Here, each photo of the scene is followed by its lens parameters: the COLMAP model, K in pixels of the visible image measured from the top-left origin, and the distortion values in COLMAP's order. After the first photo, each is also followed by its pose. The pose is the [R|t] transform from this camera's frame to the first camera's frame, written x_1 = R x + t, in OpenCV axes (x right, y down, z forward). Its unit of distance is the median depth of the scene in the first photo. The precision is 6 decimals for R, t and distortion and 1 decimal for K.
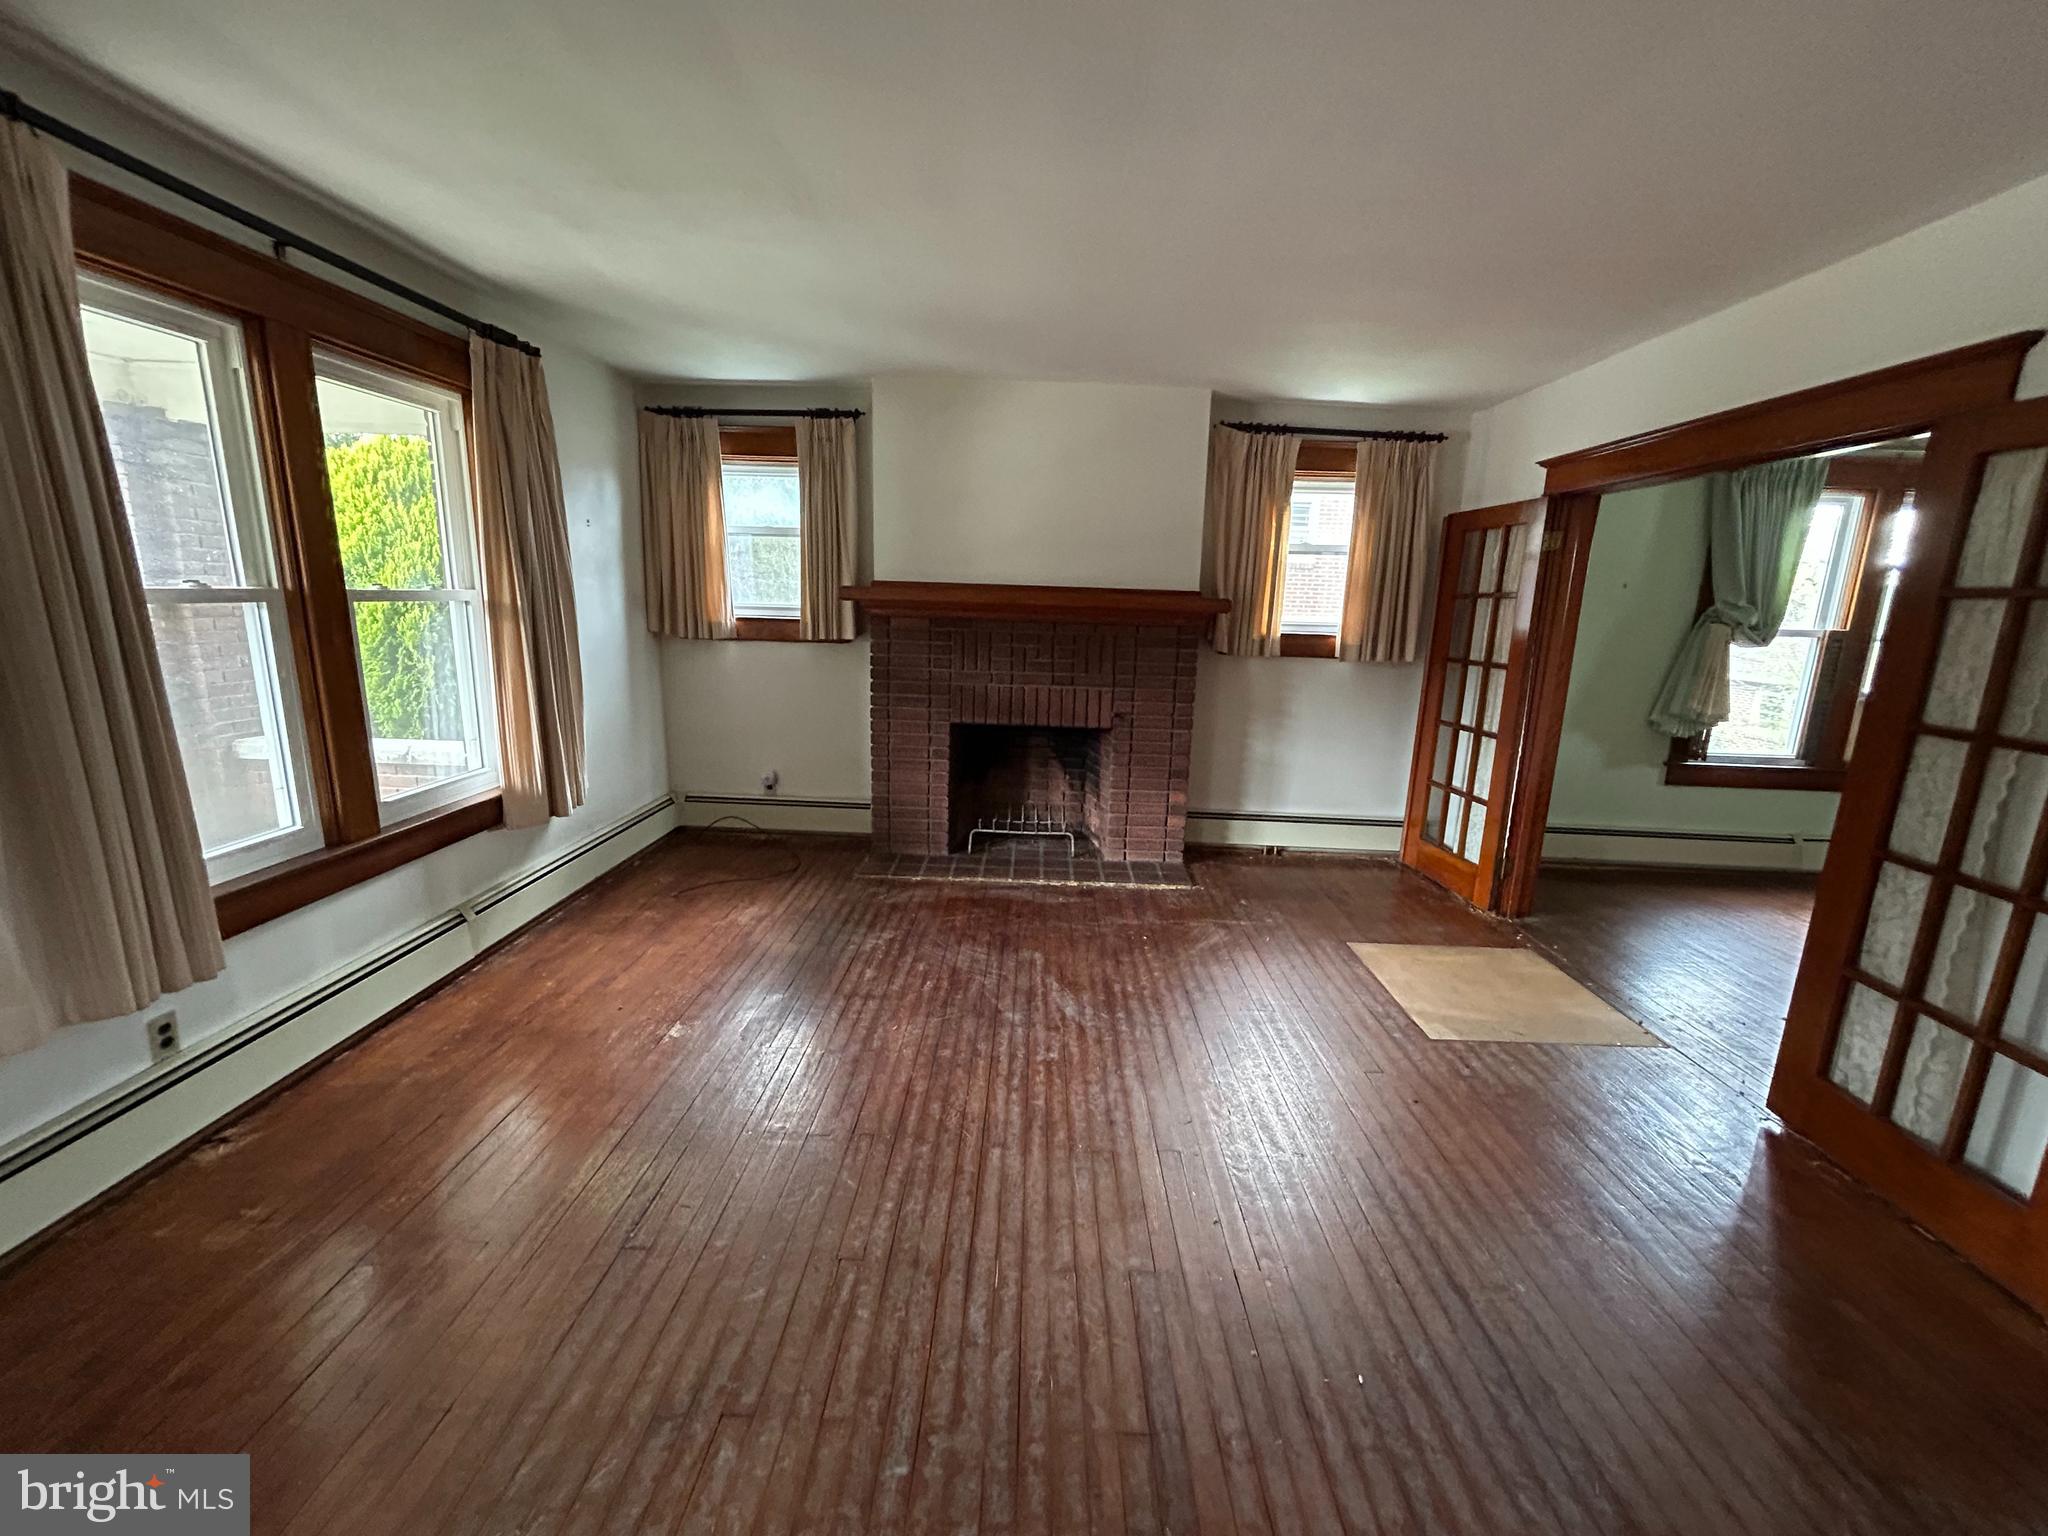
lens RADIAL K [[825.8, 0, 1022.5], [0, 825.8, 773.3], [0, 0, 1]] dist [-0.000283, 0.000239]
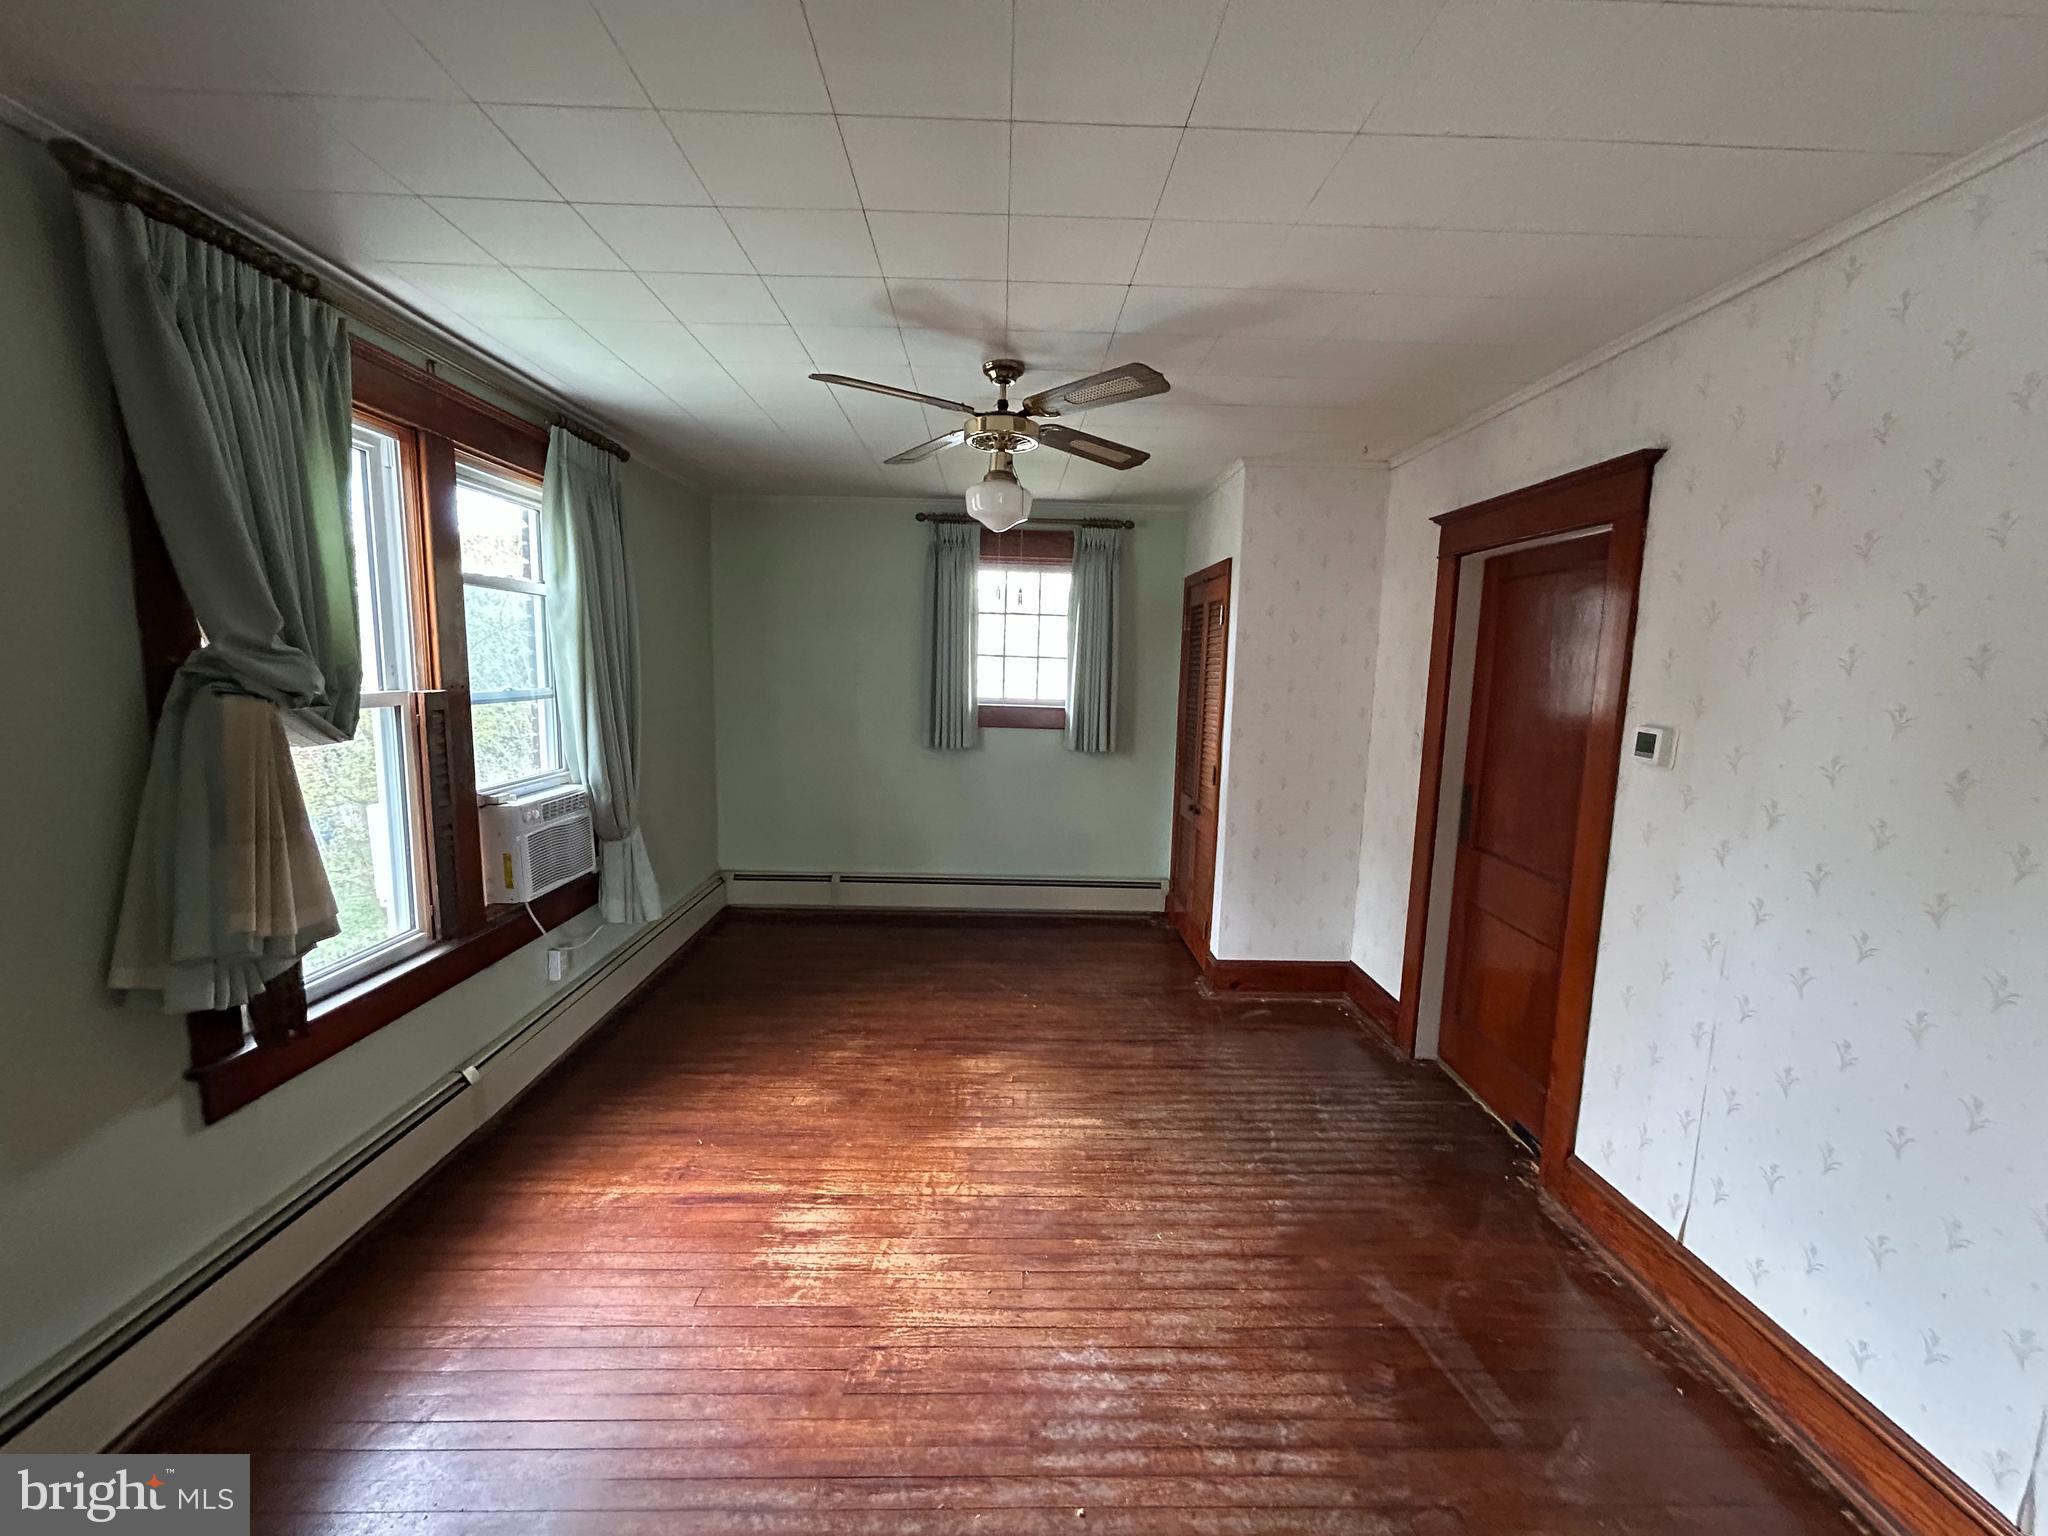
lens RADIAL K [[825.8, 0, 1022.2], [0, 825.8, 768.9], [0, 0, 1]] dist [-0.000283, 0.000239]
pose [[-0.036782, -0.159501, 0.986512, 0.466761], [0.179717, 0.970030, 0.163537, -0.150202], [-0.983030, 0.183308, -0.007014, 0.674736]]
